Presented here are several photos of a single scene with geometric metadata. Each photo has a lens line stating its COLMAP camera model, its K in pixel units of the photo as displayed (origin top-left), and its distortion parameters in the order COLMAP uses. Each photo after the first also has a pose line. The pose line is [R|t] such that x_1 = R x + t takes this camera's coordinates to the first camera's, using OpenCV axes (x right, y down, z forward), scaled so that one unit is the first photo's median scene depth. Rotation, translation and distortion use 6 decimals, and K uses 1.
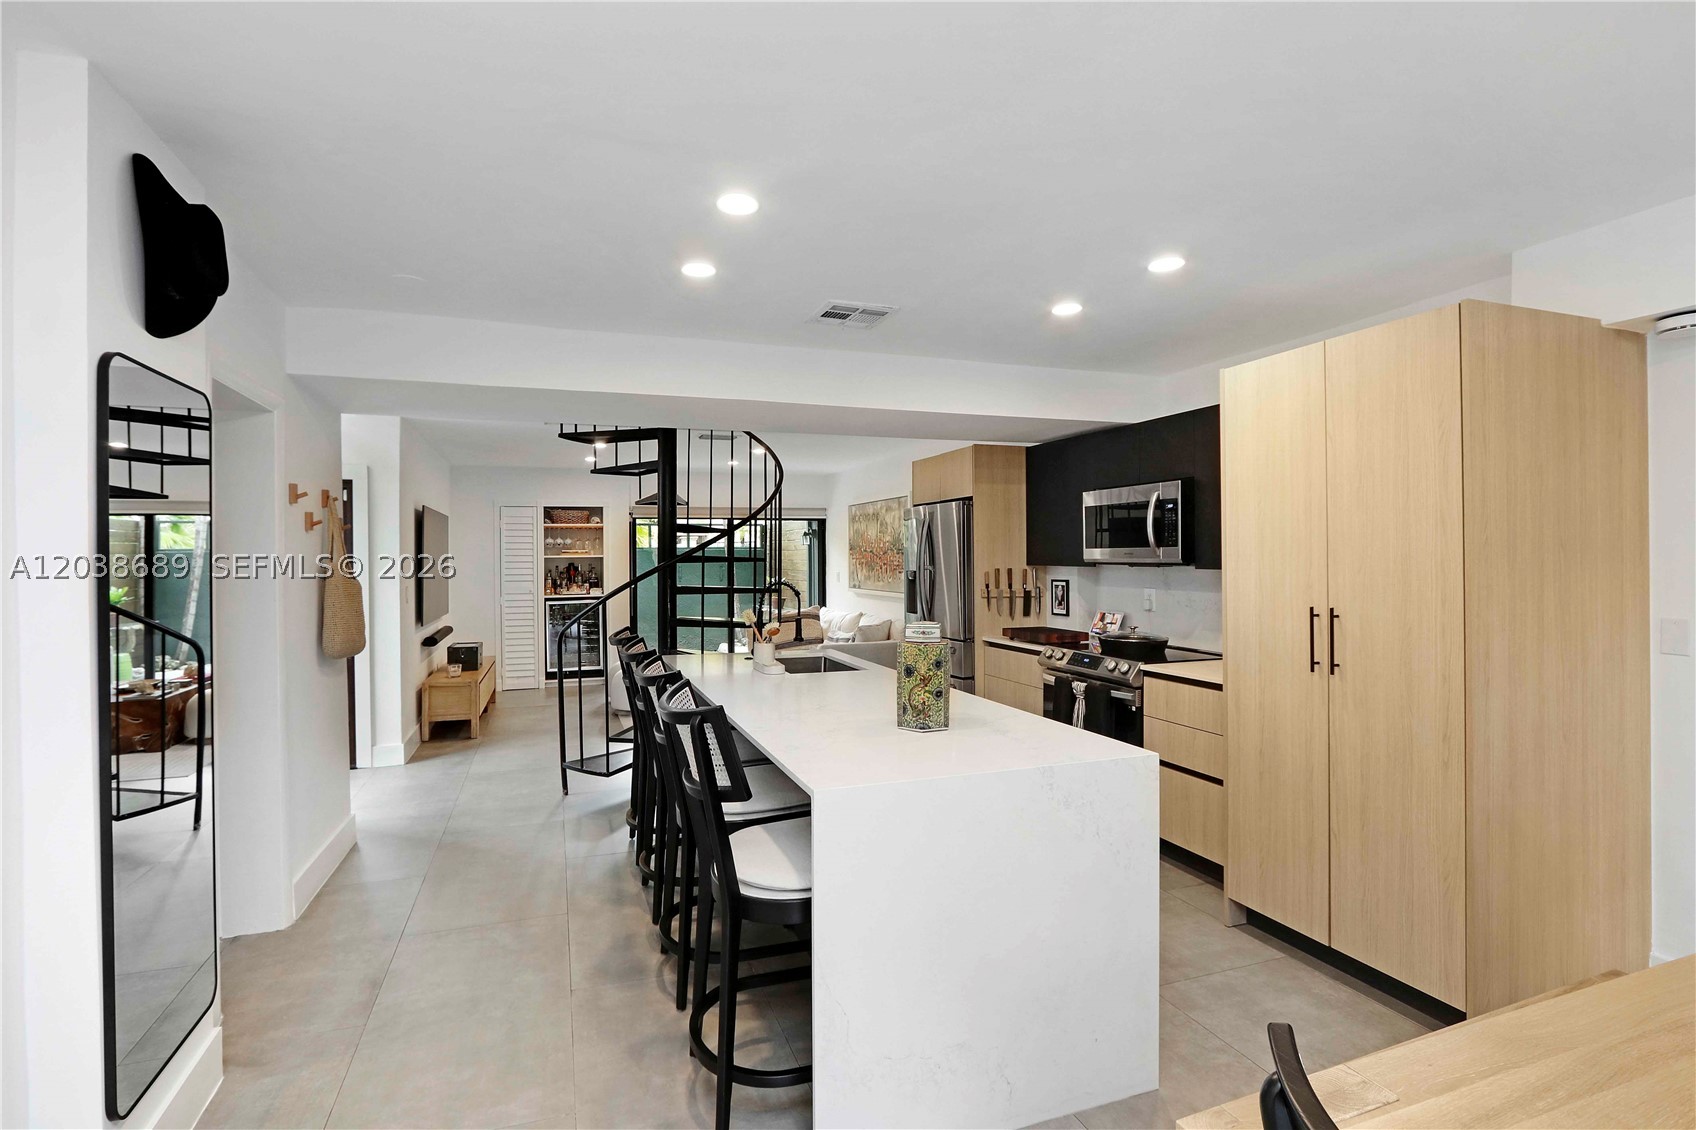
lens RADIAL K [[792.1, 0, 823.0], [0, 792.1, 541.7], [0, 0, 1]] dist [-0.015387, -0.000165]
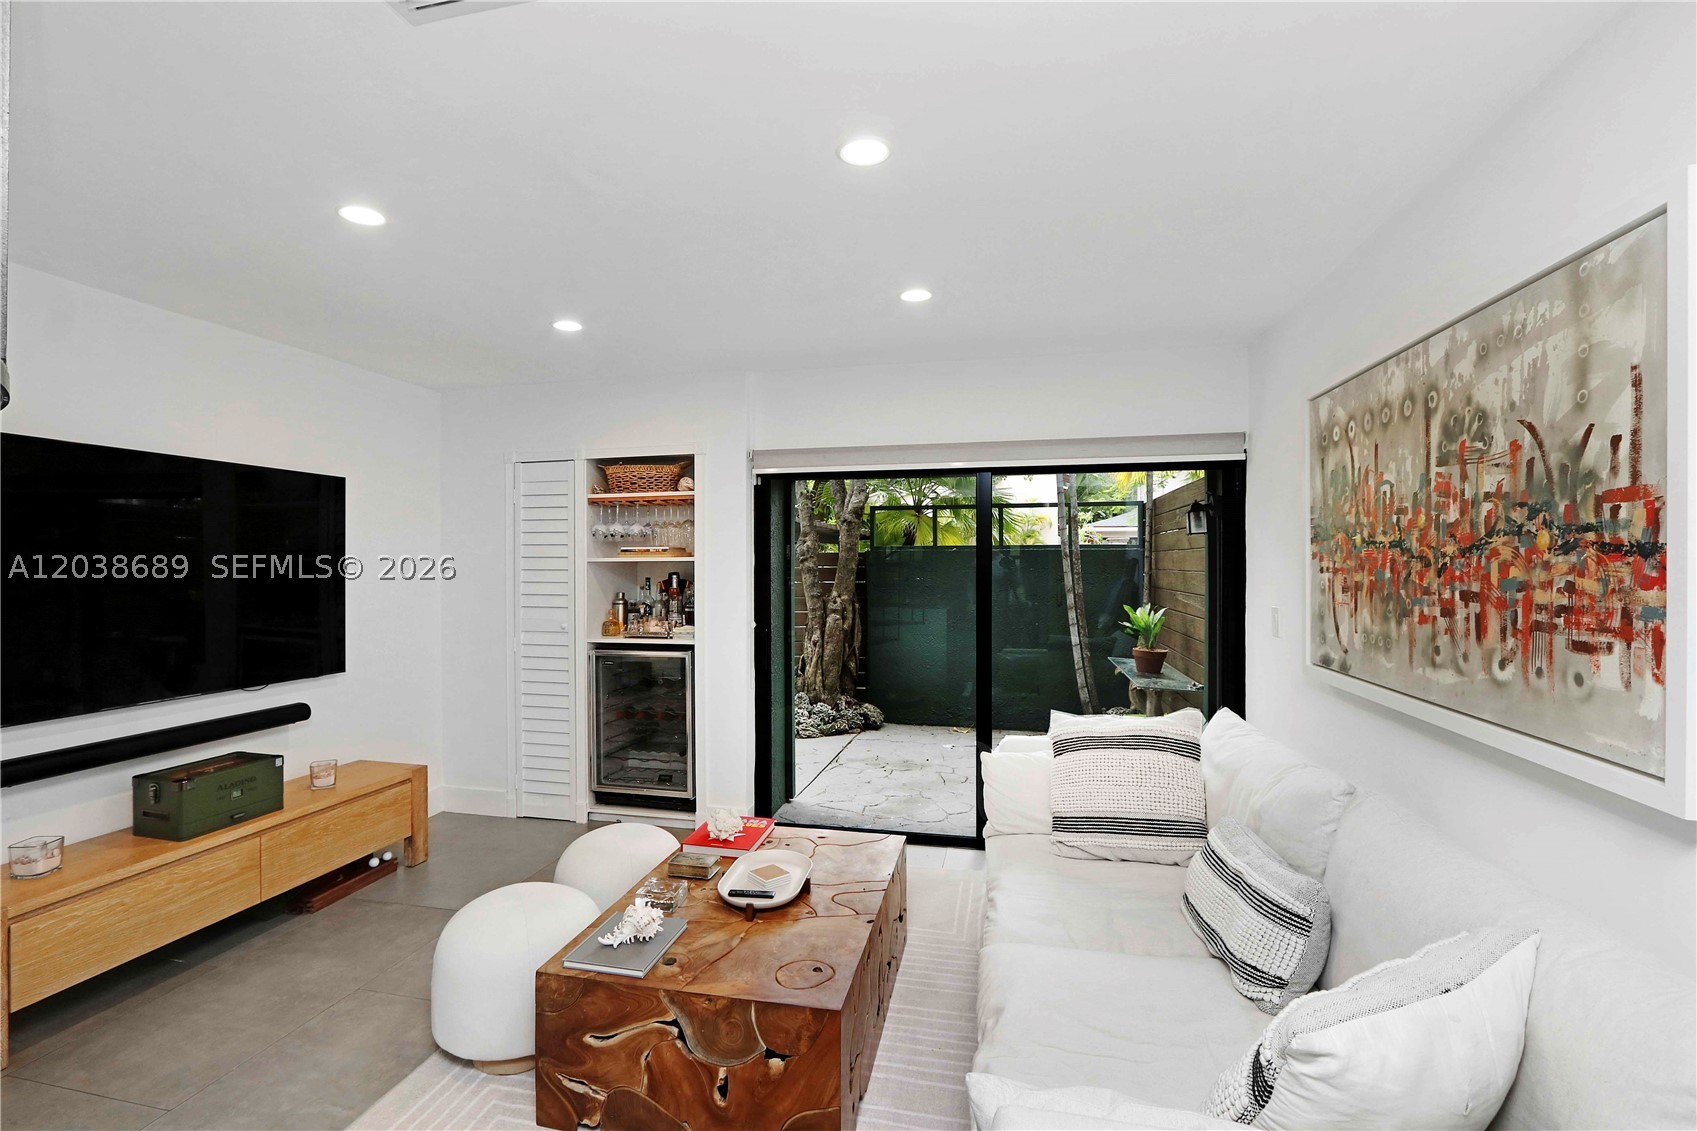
lens RADIAL K [[789.0, 0, 825.1], [0, 789.0, 564.1], [0, 0, 1]] dist [-0.012526, 0.000083]
pose [[0.847640, 0.007234, -0.530523, 0.061534], [0.004519, 0.999772, 0.020852, 0.020714], [0.530553, -0.020072, 0.847414, 1.101668]]
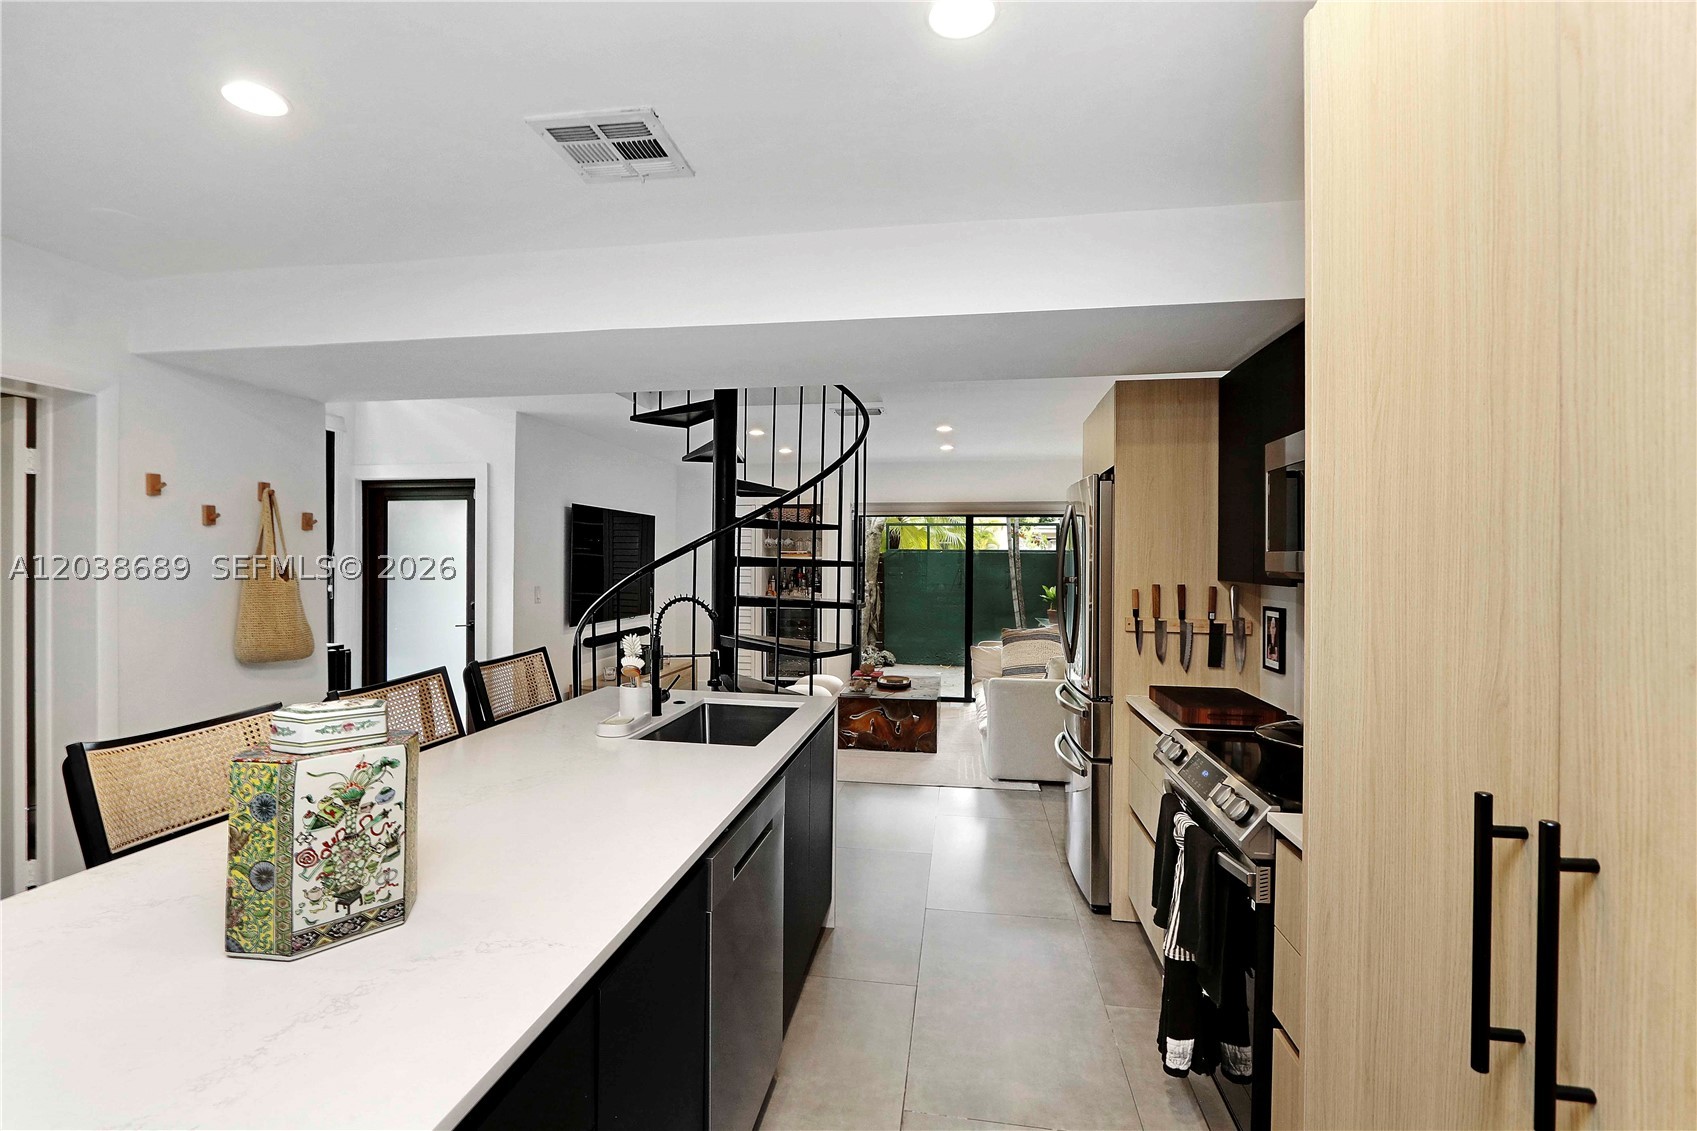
lens RADIAL K [[786.7, 0, 841.3], [0, 786.7, 542.5], [0, 0, 1]] dist [-0.014767, -0.000481]
pose [[0.885586, 0.007112, -0.464420, 0.278896], [-0.008866, 0.999959, -0.001594, 0.004948], [0.464390, 0.005529, 0.885613, 0.352212]]
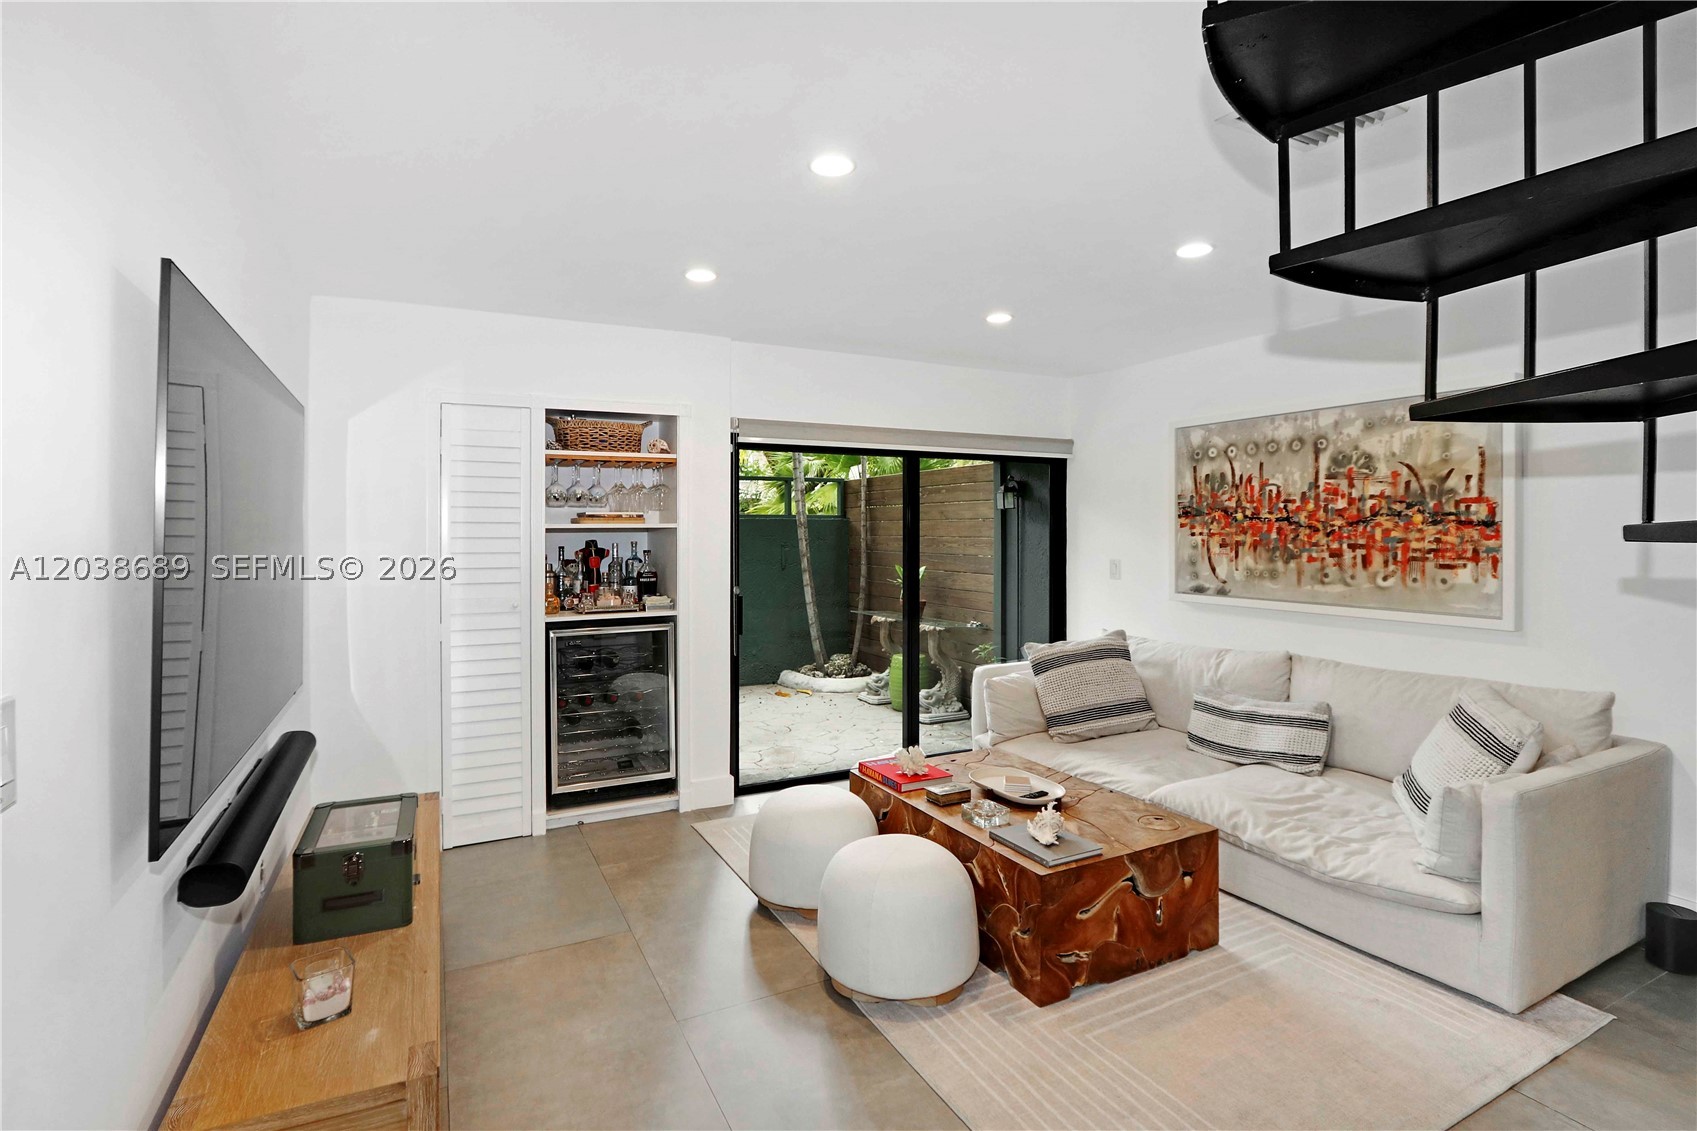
lens RADIAL K [[805.4, 0, 841.1], [0, 805.4, 532.0], [0, 0, 1]] dist [-0.017242, 0.000010]
pose [[0.989059, 0.006412, 0.147383, -0.431817], [-0.009179, 0.999794, 0.018105, 0.022272], [-0.147237, -0.019260, 0.988914, 0.917517]]
